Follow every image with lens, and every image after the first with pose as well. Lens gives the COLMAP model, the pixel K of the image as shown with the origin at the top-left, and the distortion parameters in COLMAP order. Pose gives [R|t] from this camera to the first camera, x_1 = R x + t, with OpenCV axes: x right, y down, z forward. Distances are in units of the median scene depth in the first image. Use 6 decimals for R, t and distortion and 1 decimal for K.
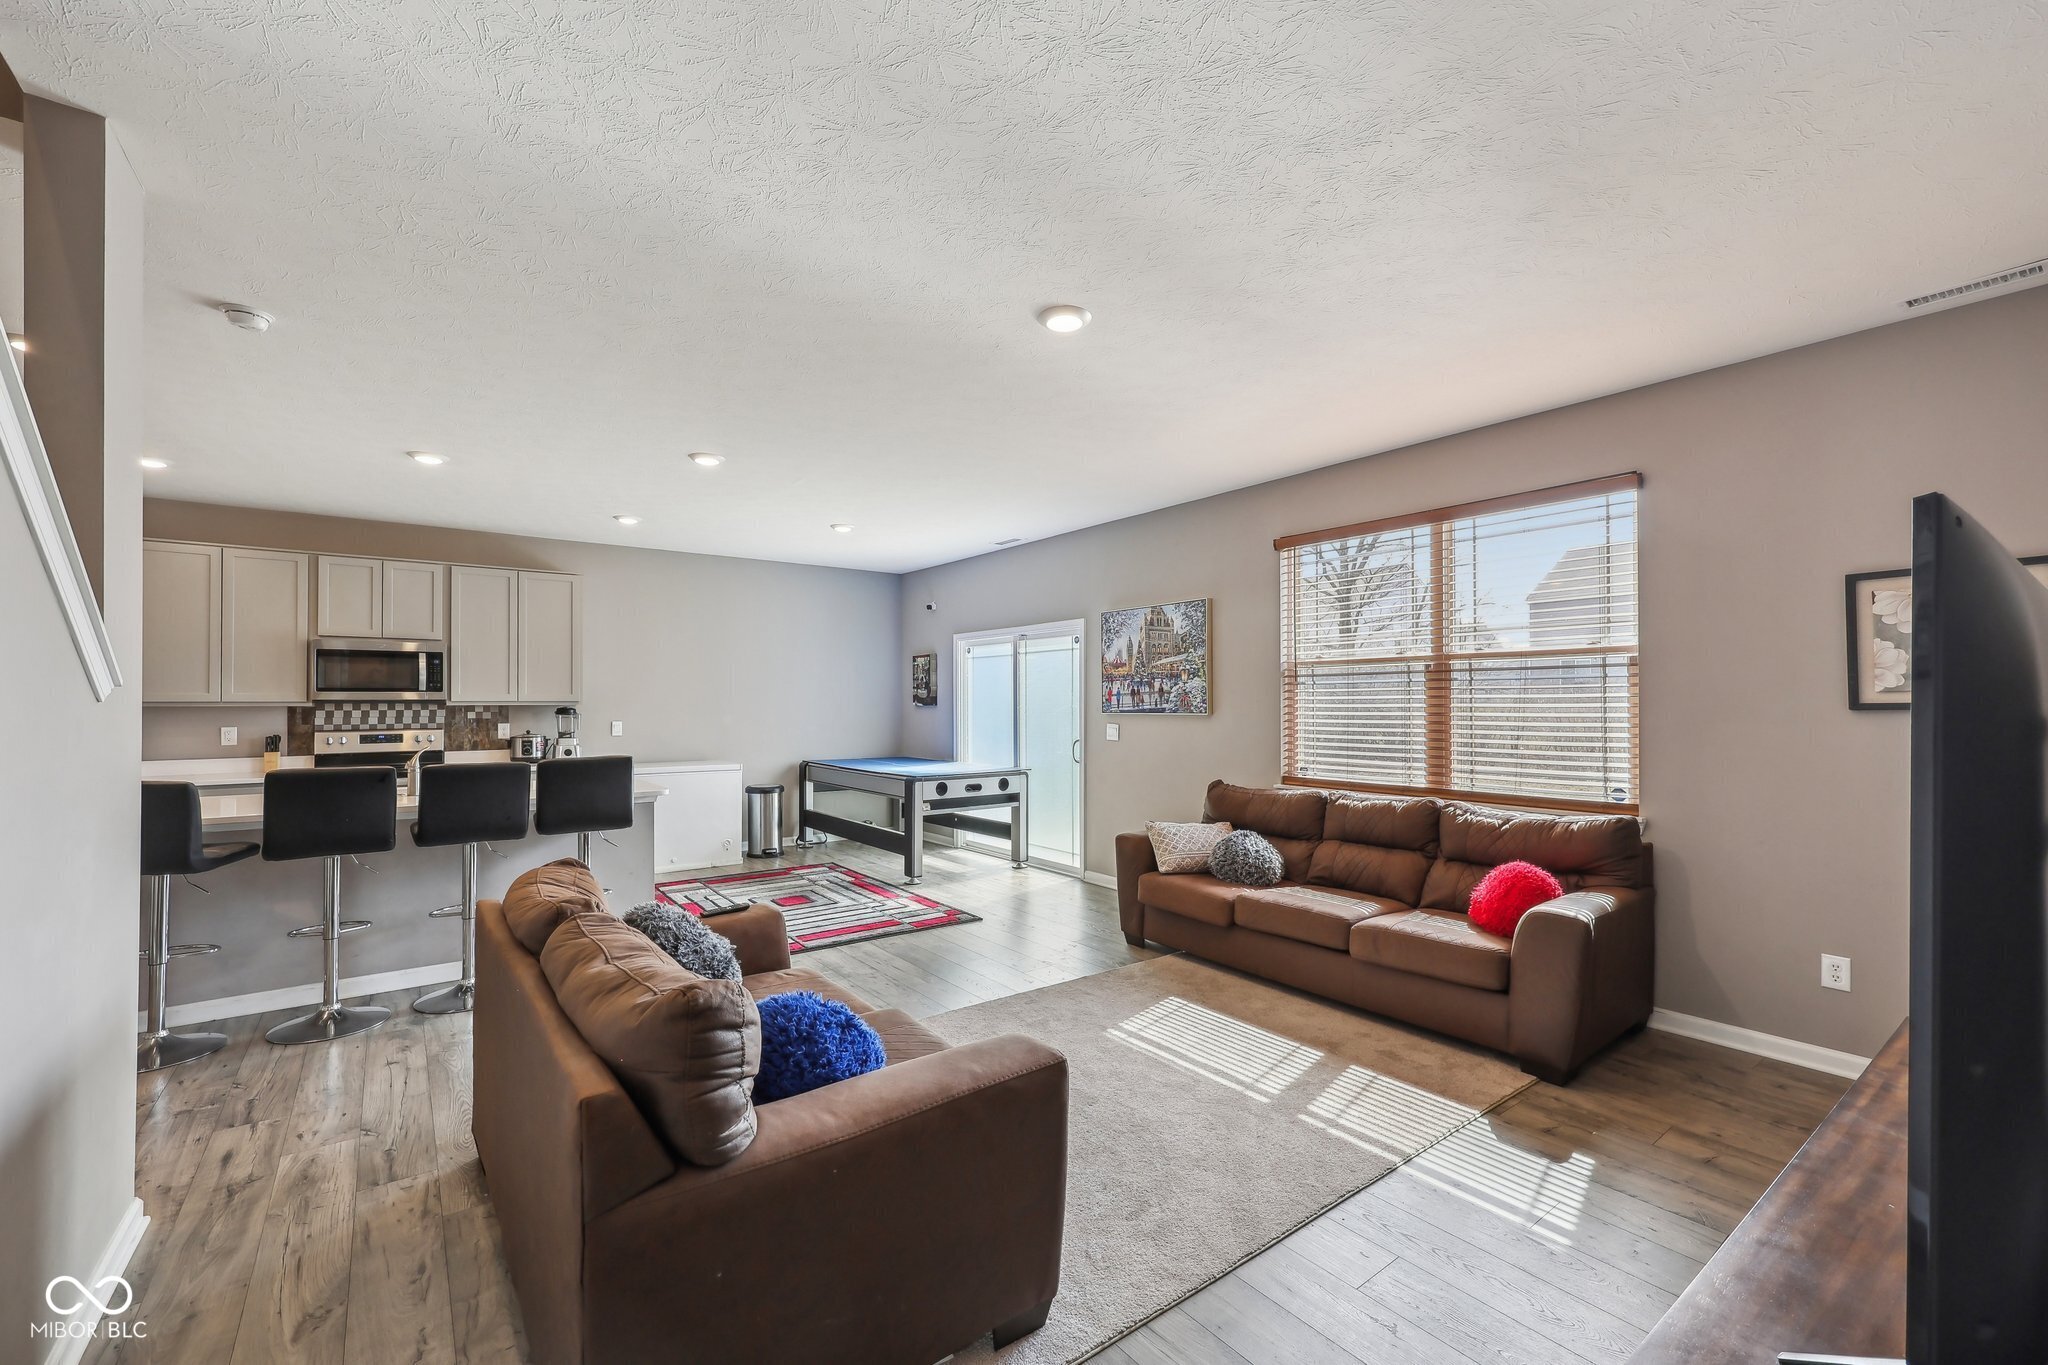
lens RADIAL K [[836.7, 0, 1013.3], [0, 836.7, 696.0], [0, 0, 1]] dist [0.001258, -0.000037]
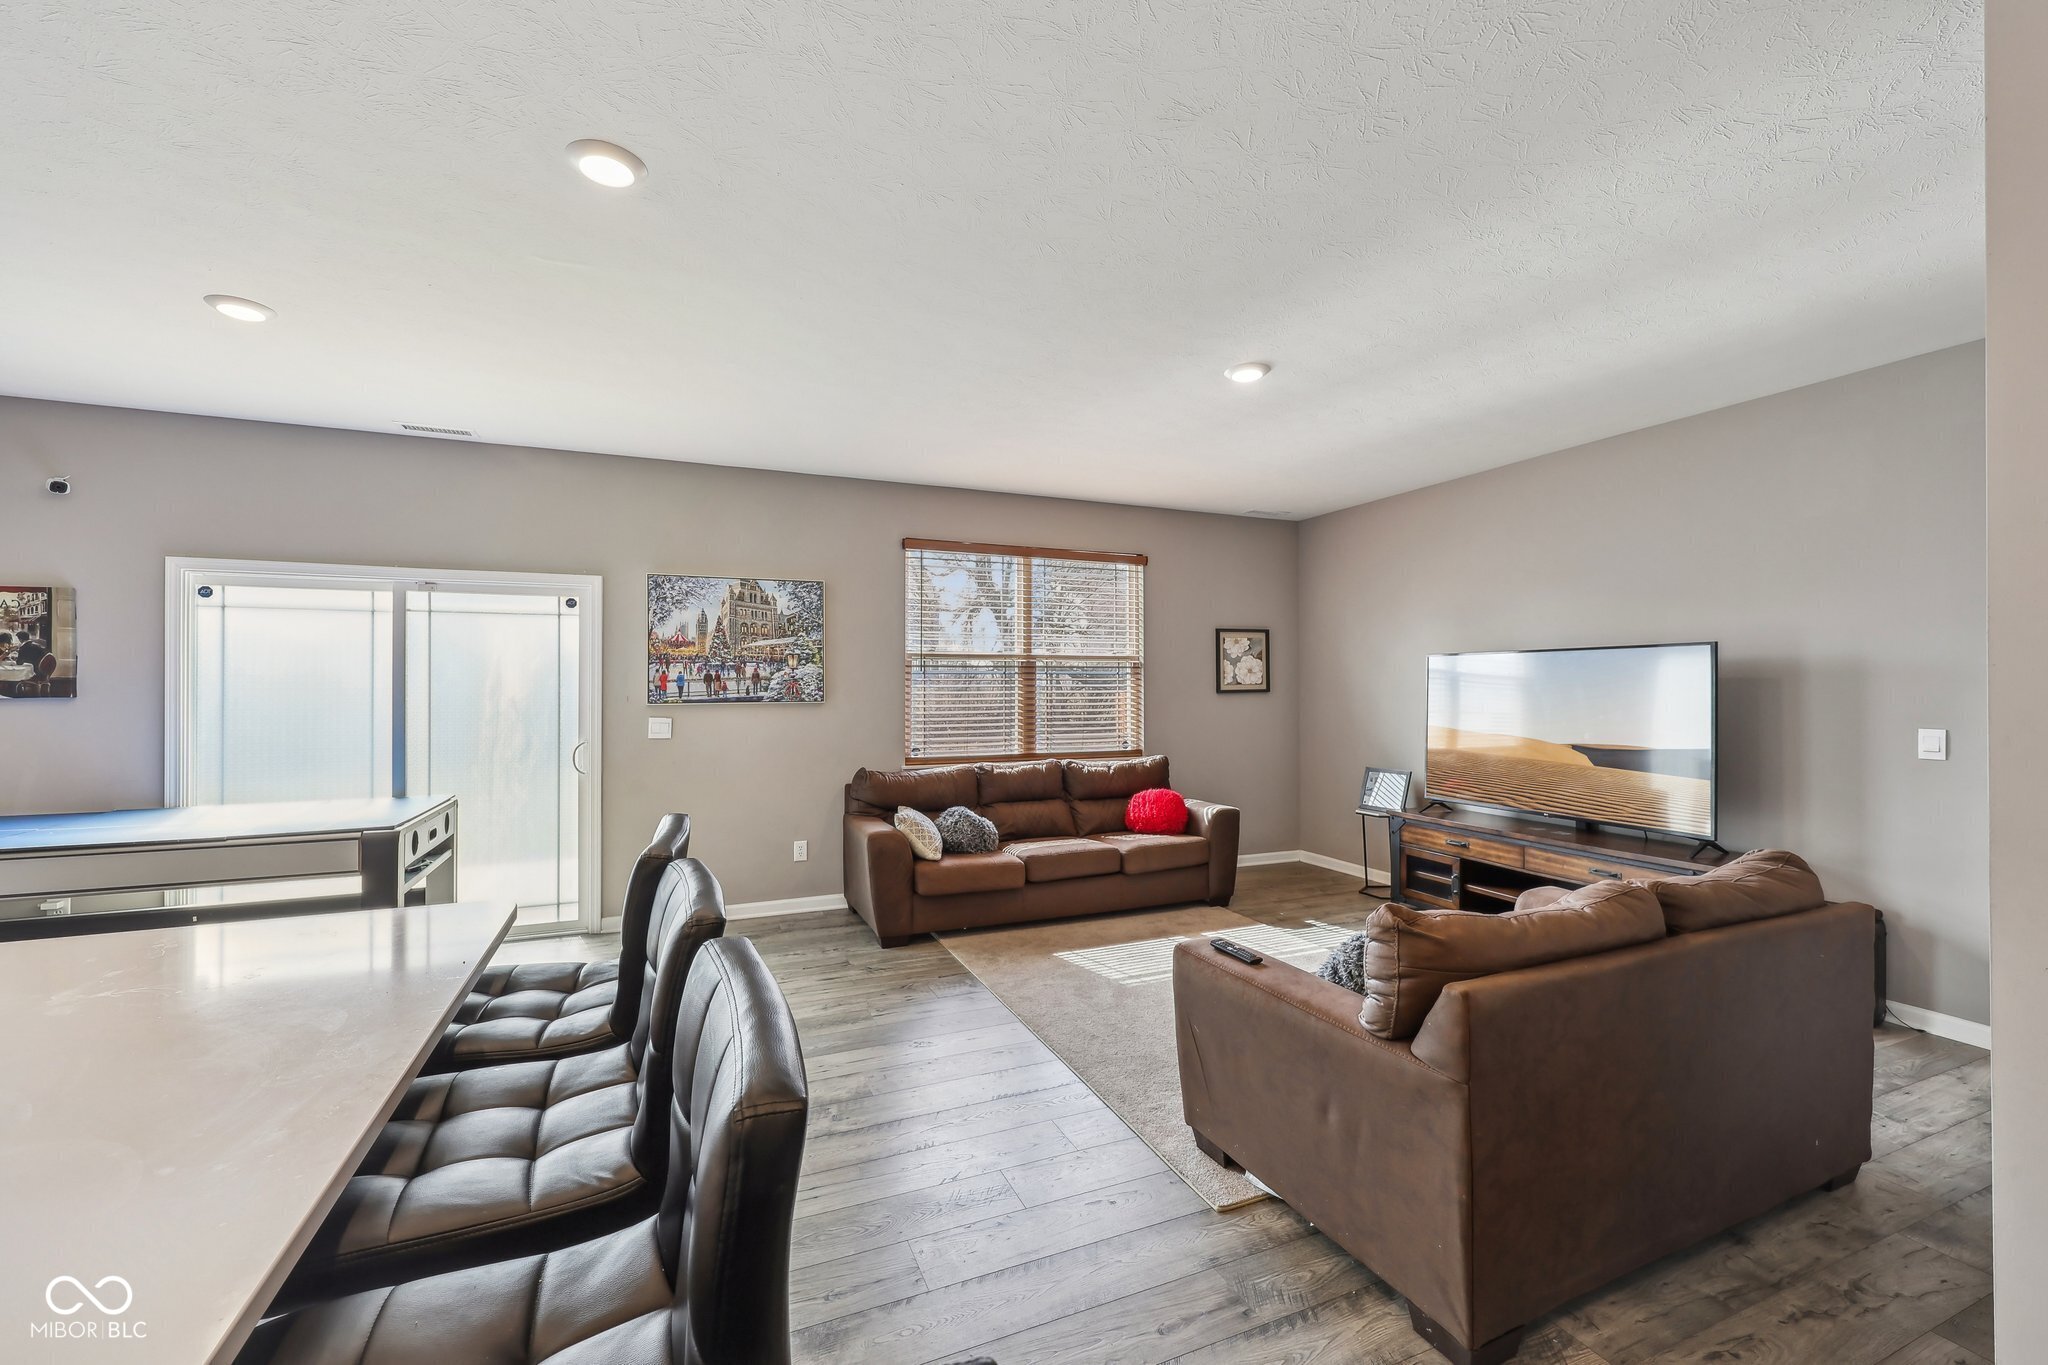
lens RADIAL K [[825.6, 0, 1022.1], [0, 825.6, 685.8], [0, 0, 1]] dist [-0.000174, 0.000318]
pose [[0.236463, 0.005426, 0.971625, -0.599919], [-0.005236, 0.999977, -0.004310, 0.005398], [-0.971626, -0.004068, 0.236486, 0.528597]]
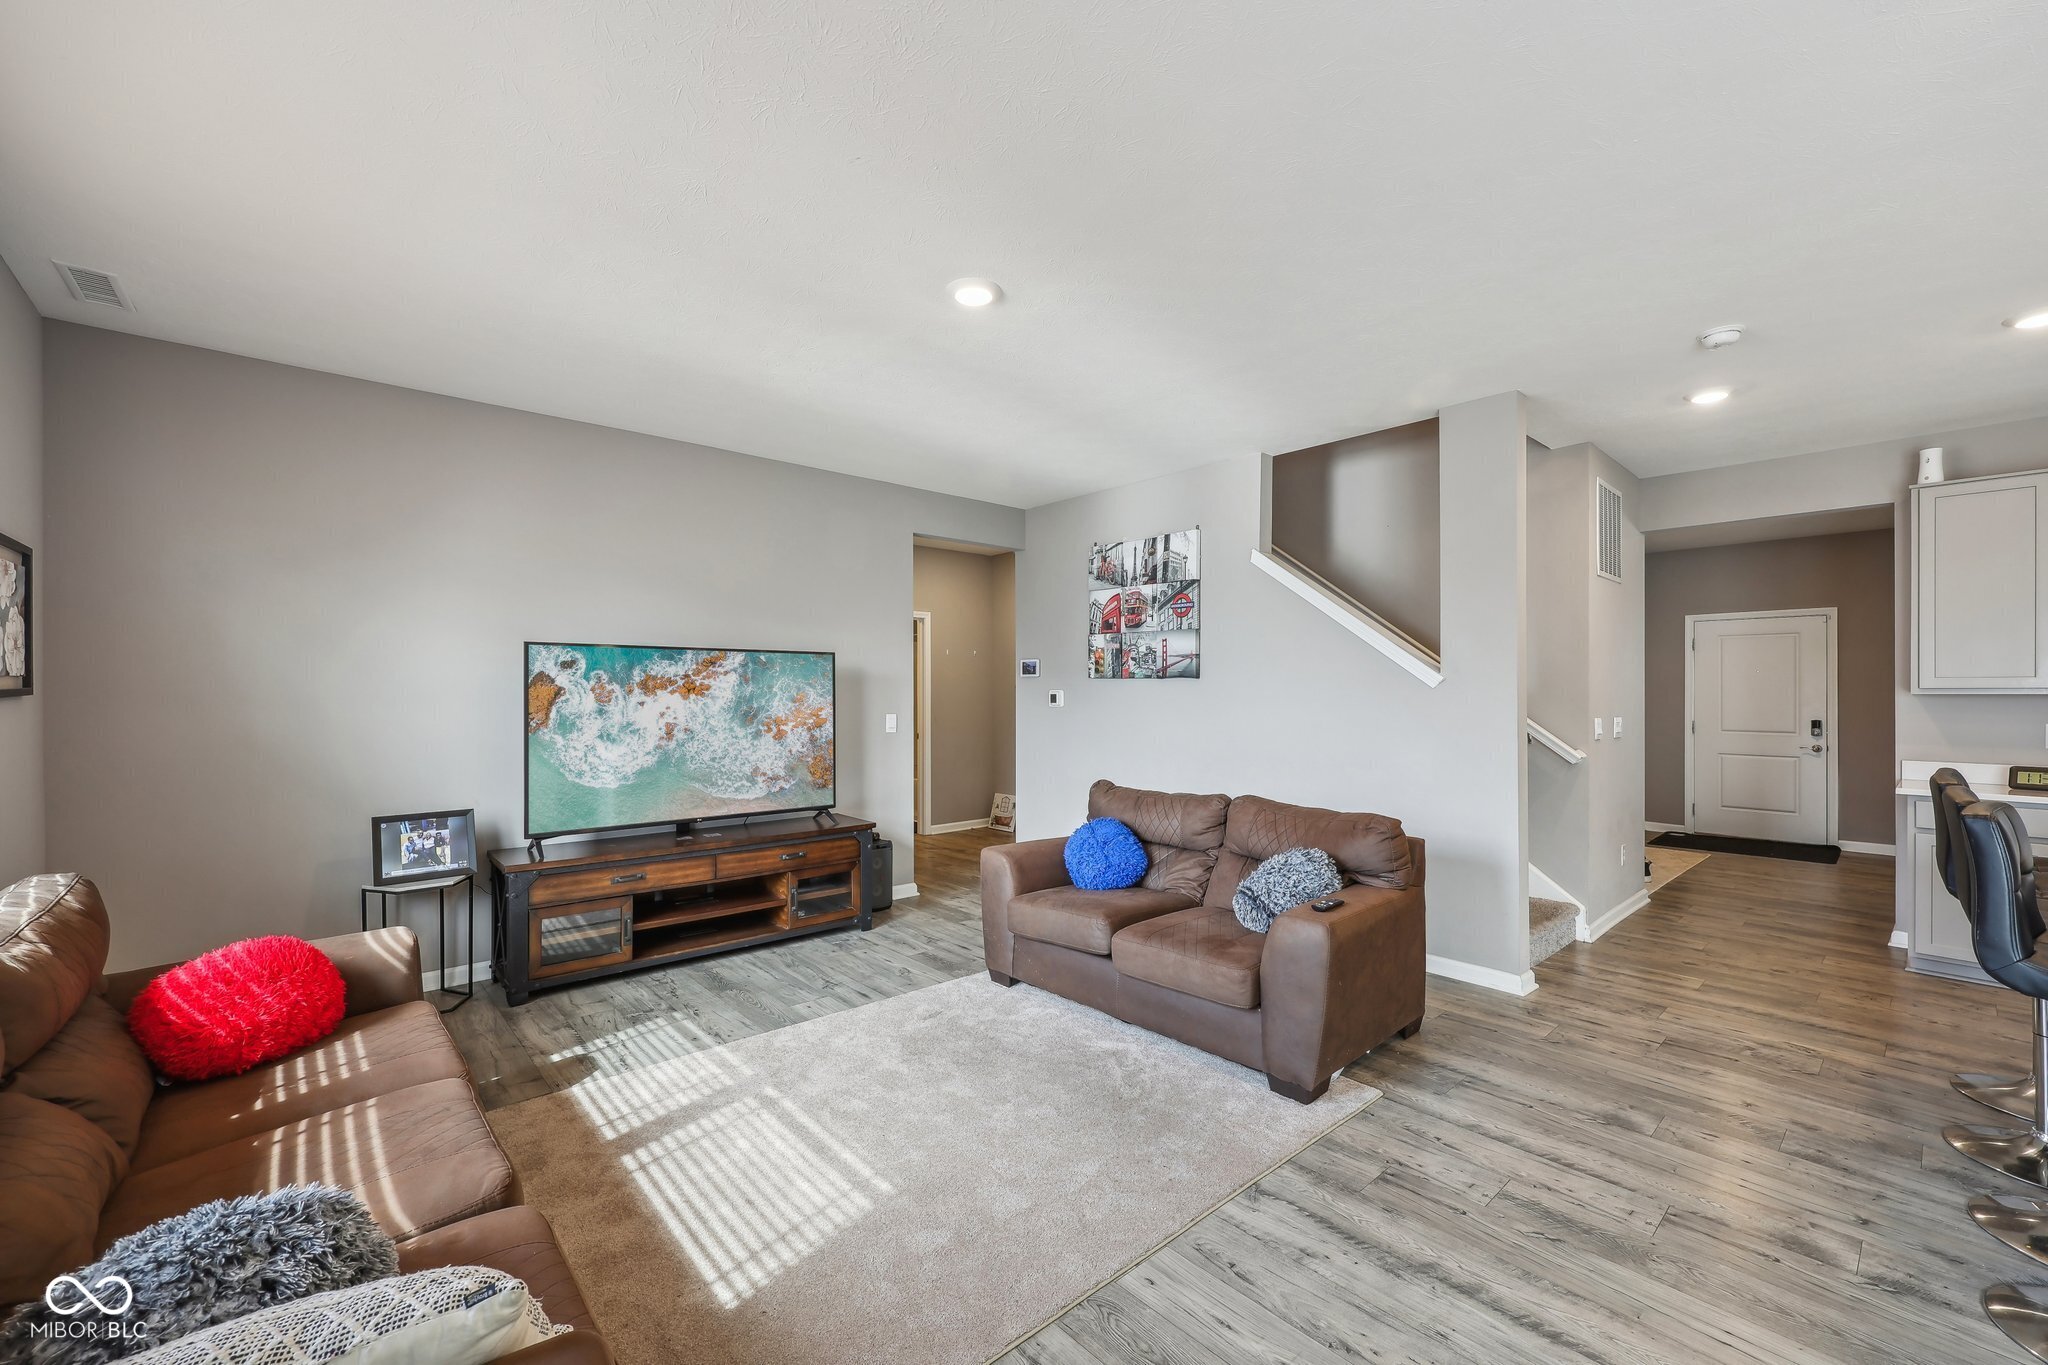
lens RADIAL K [[828.7, 0, 1020.7], [0, 828.7, 690.9], [0, 0, 1]] dist [0.000126, 0.000282]
pose [[-0.996342, 0.000520, -0.085450, 0.044869], [0.000973, 0.999986, -0.005263, 0.008407], [0.085446, -0.005327, -0.996329, 1.001001]]
